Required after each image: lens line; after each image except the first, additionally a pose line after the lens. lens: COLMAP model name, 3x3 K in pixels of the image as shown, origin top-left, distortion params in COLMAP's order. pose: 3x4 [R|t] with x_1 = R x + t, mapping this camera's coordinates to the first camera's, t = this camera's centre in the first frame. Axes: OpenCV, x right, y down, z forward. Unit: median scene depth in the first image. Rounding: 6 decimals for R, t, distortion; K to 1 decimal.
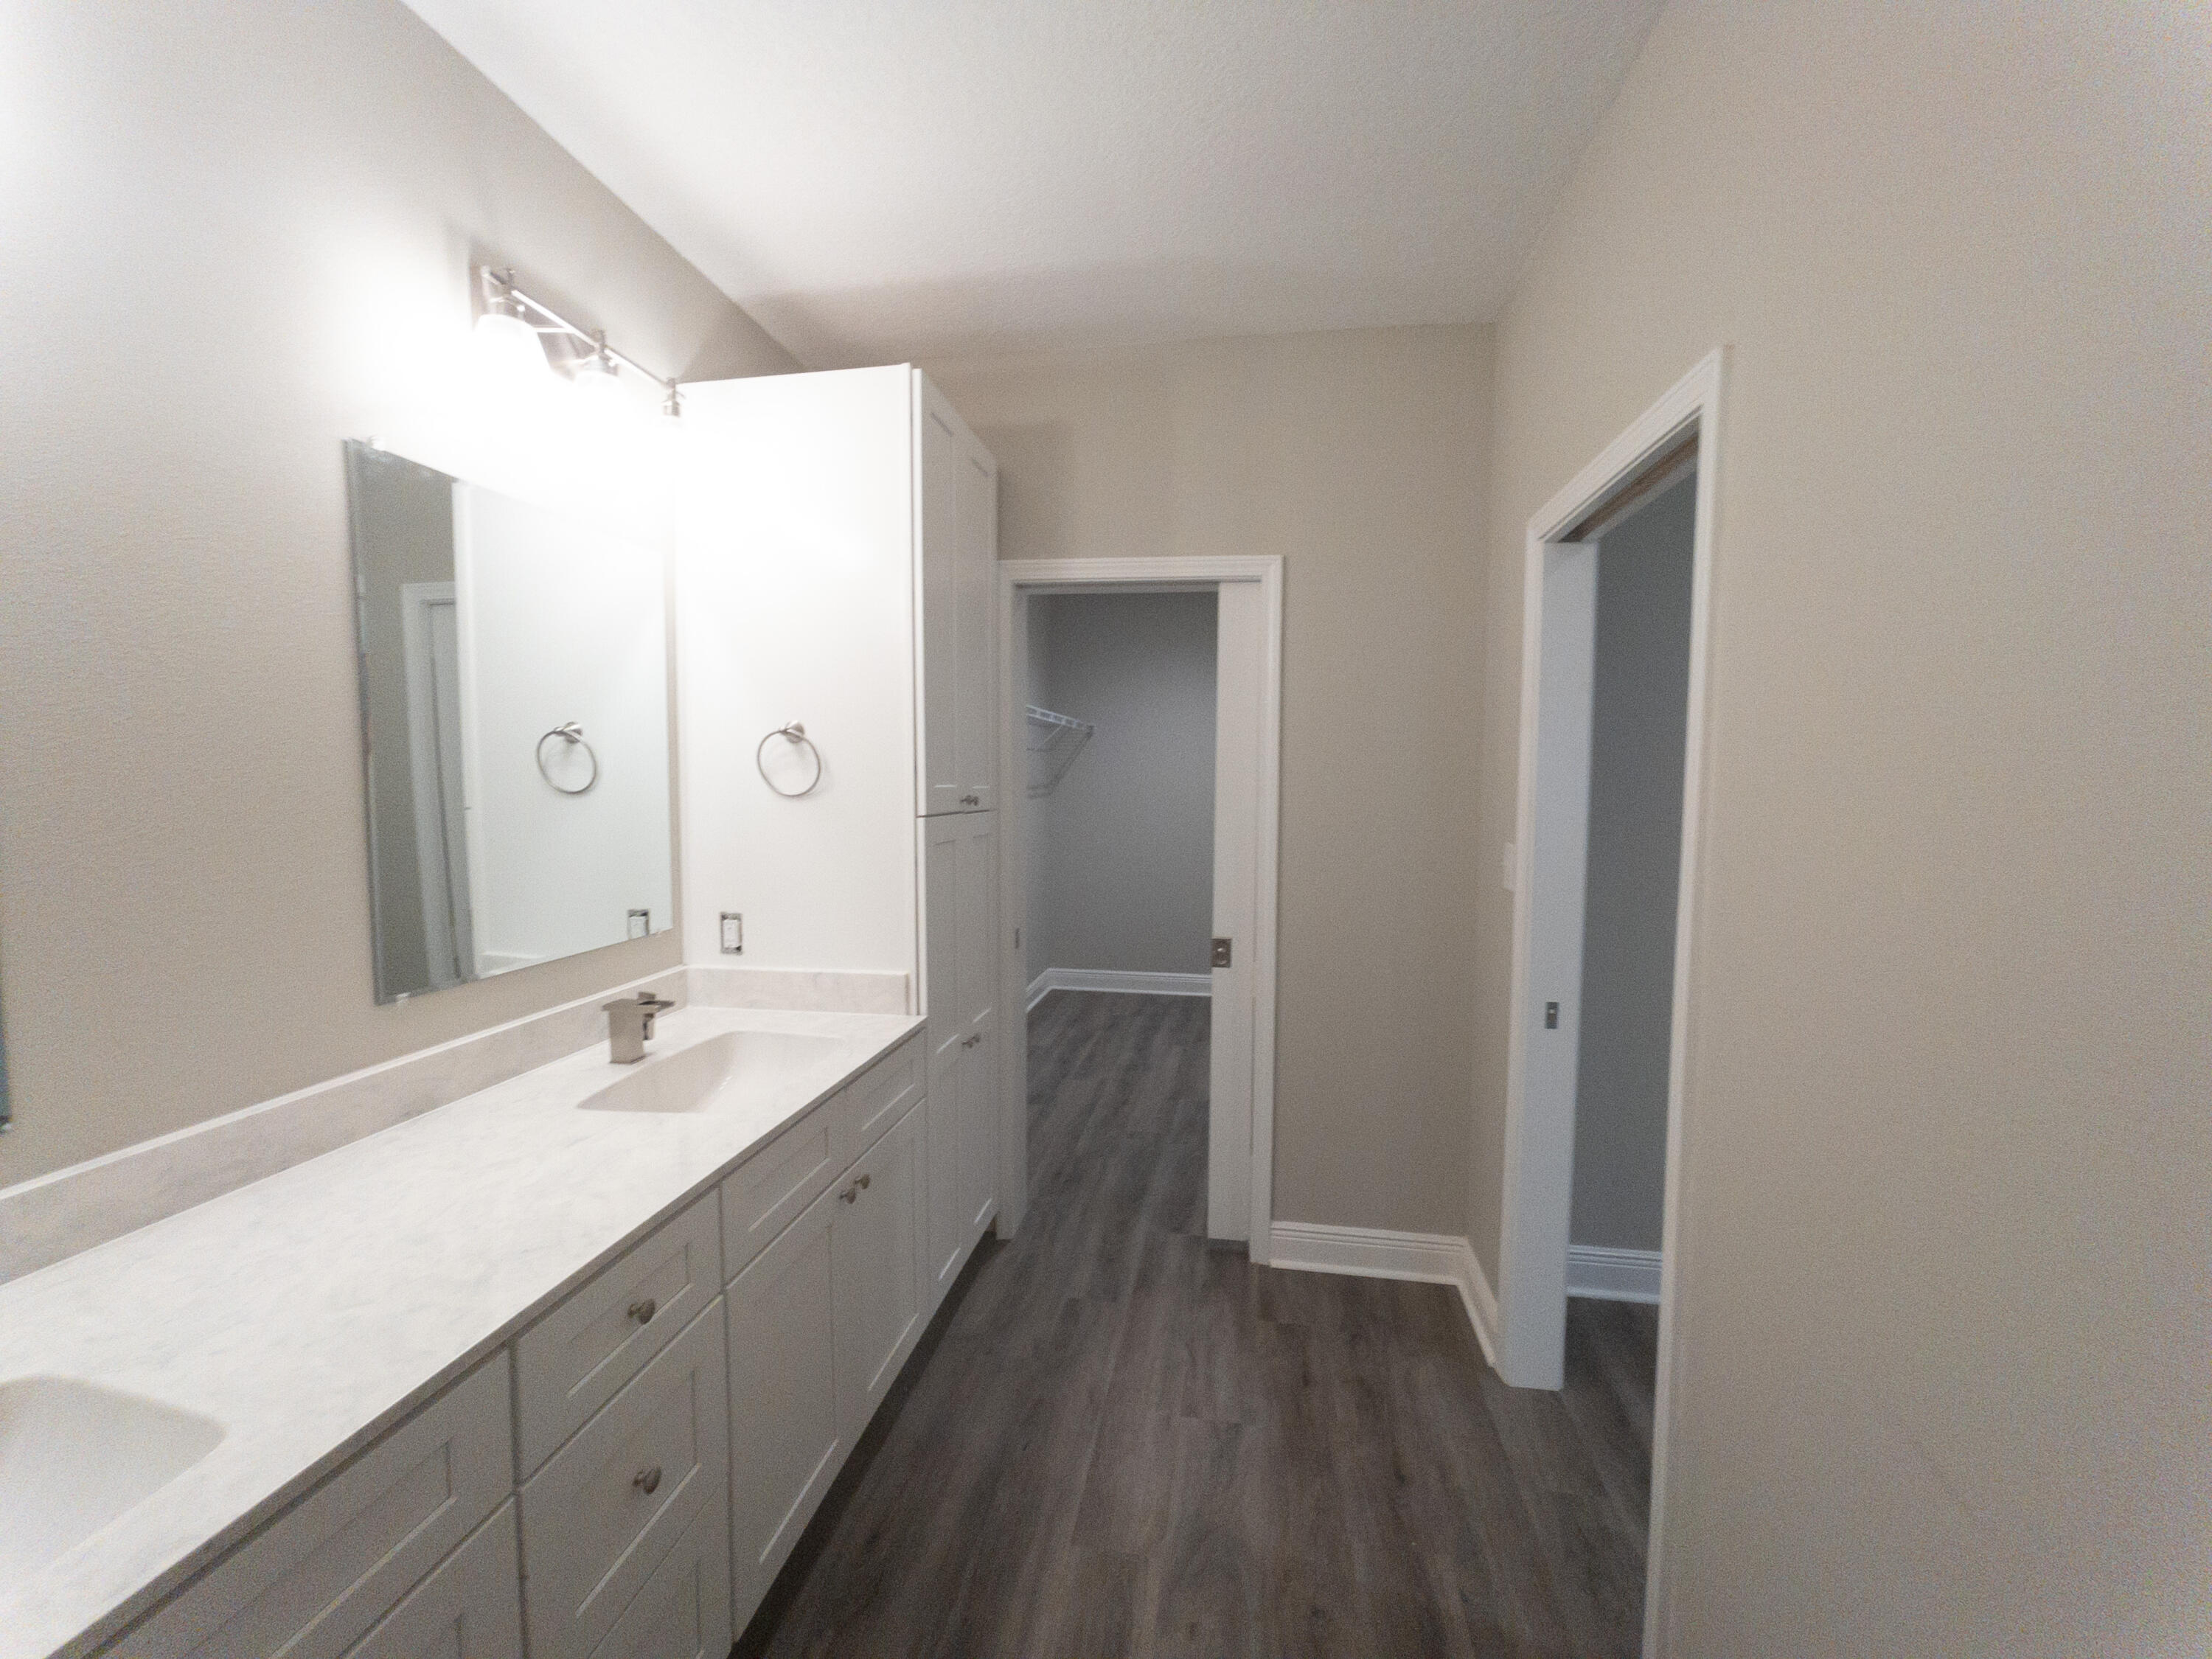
lens RADIAL K [[895.4, 0, 1109.1], [0, 895.4, 833.5], [0, 0, 1]] dist [-0.014696, 0.007868]
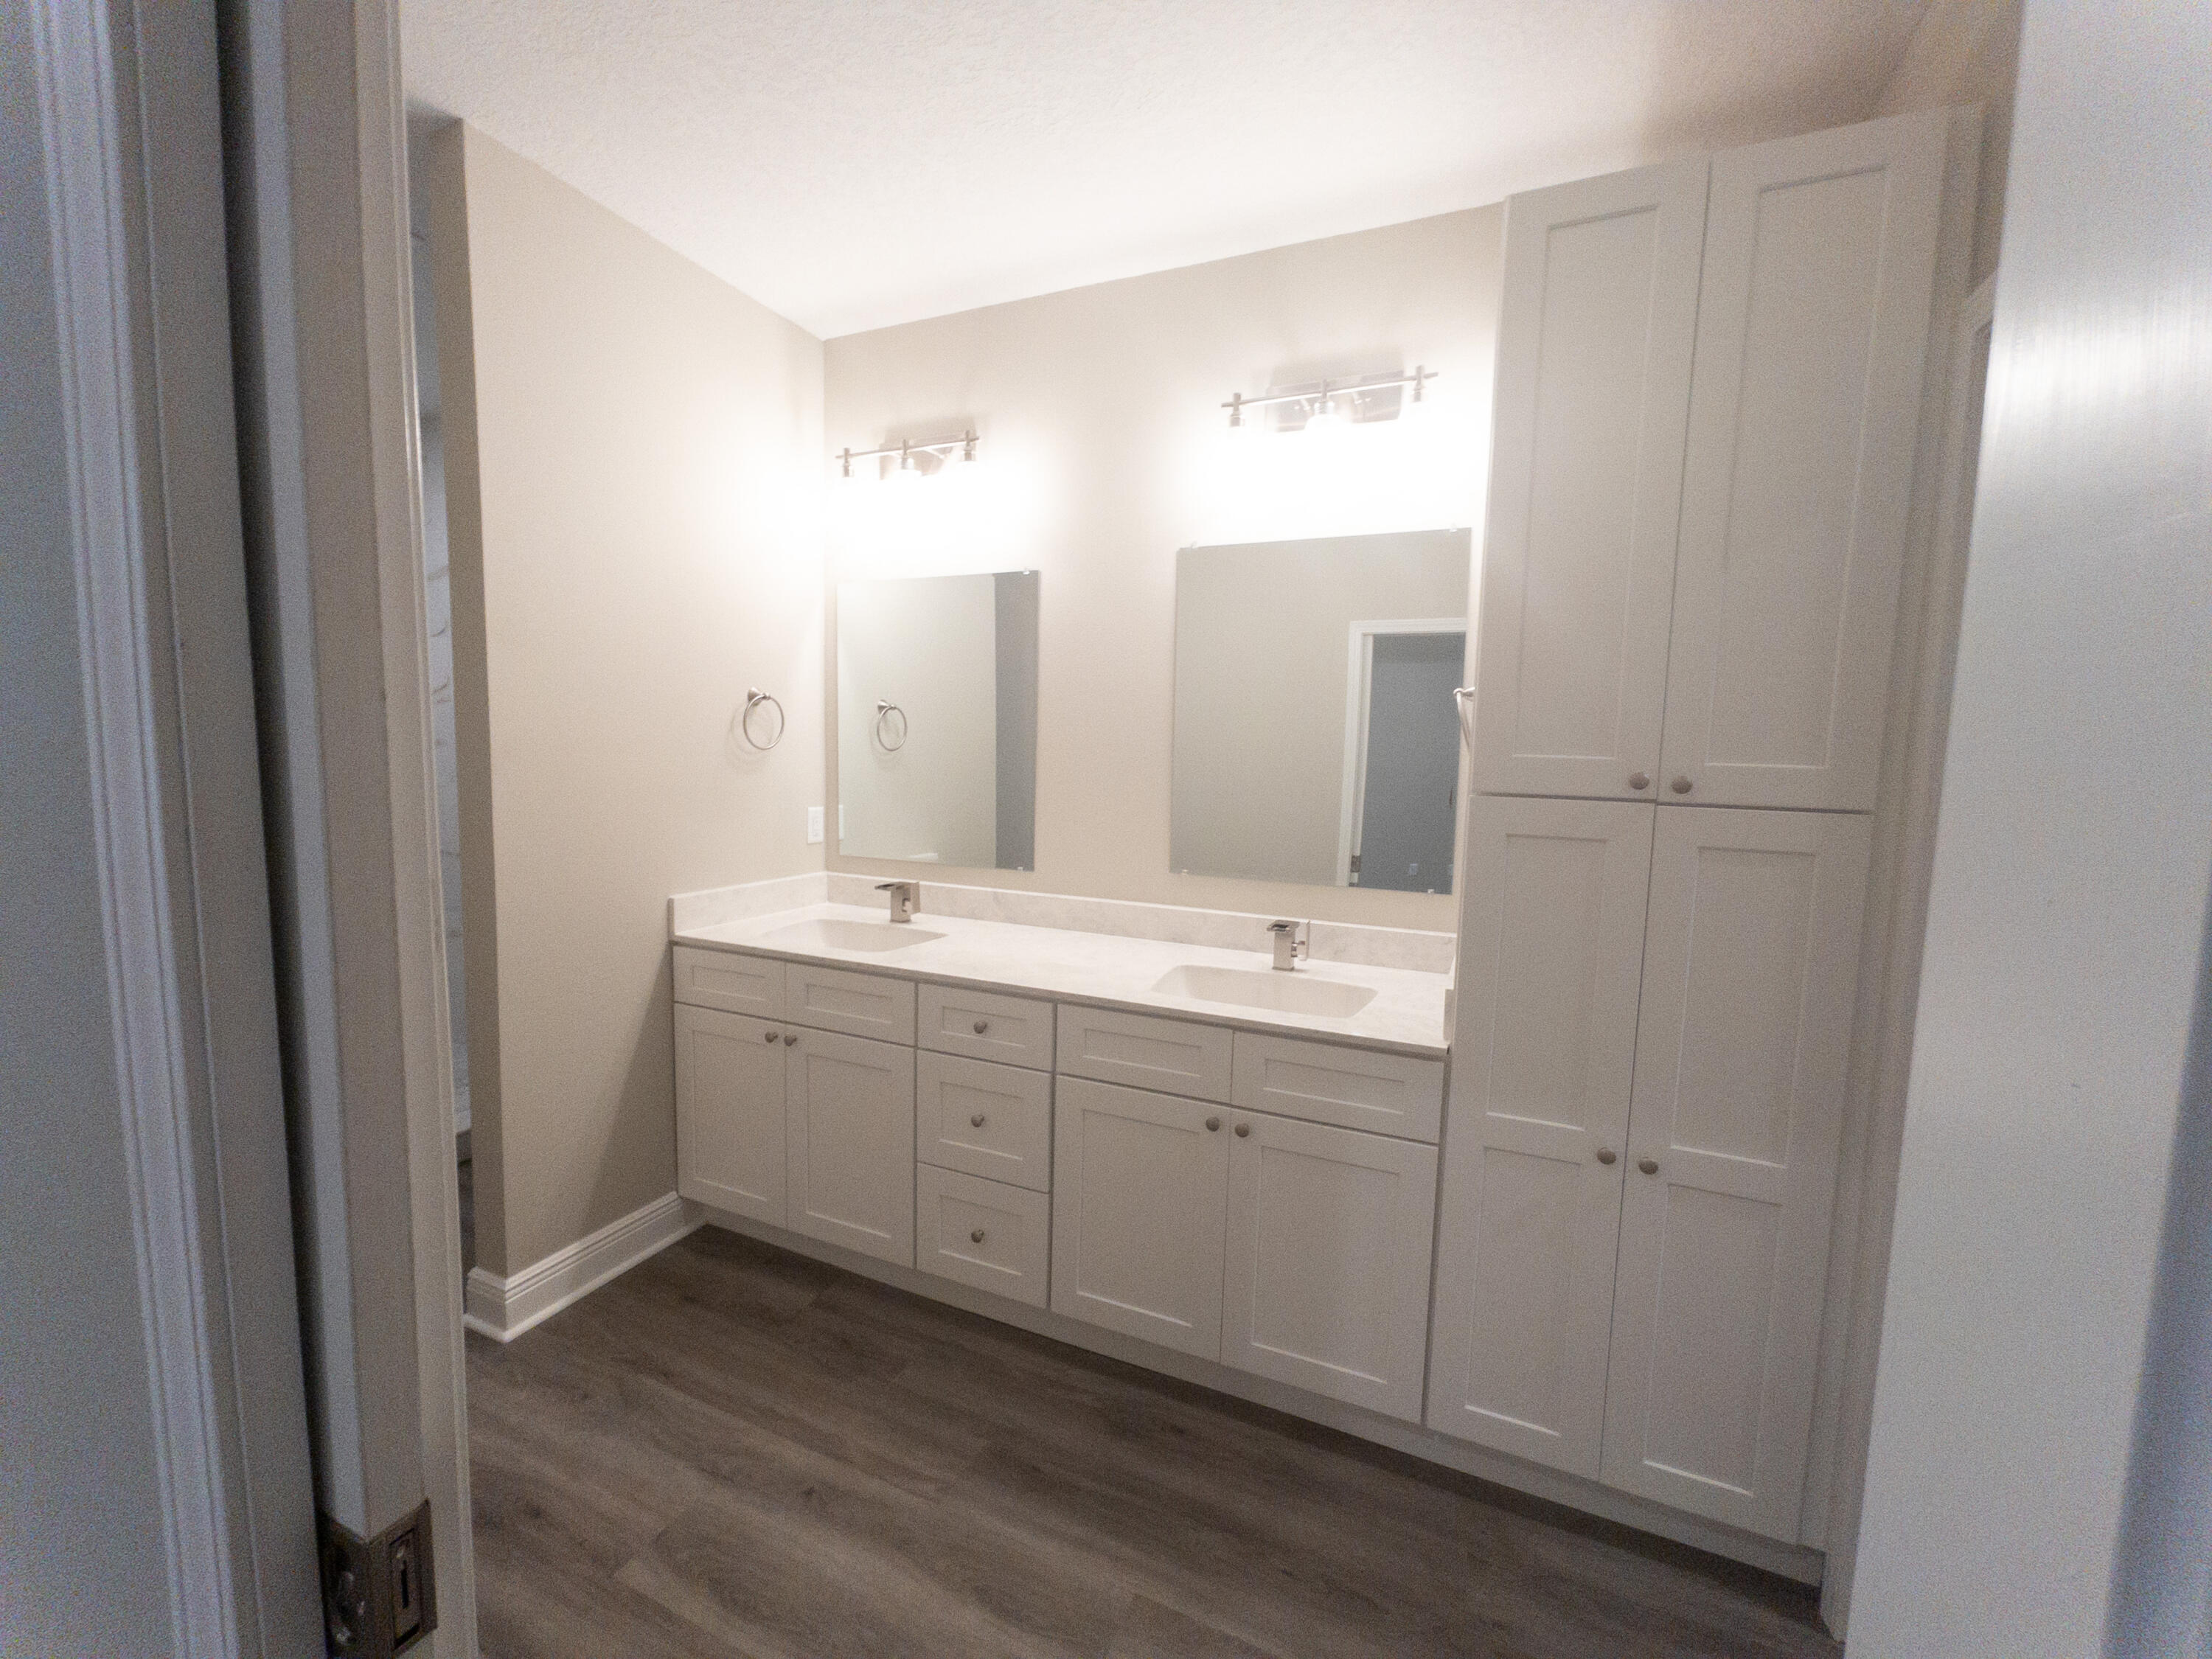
lens RADIAL K [[895.4, 0, 1109.1], [0, 895.4, 833.5], [0, 0, 1]] dist [-0.014696, 0.007868]
pose [[-0.262295, 0.084678, -0.961265, 0.774760], [-0.082765, 0.990498, 0.109837, -0.056710], [0.961432, 0.108369, -0.252794, 1.139244]]
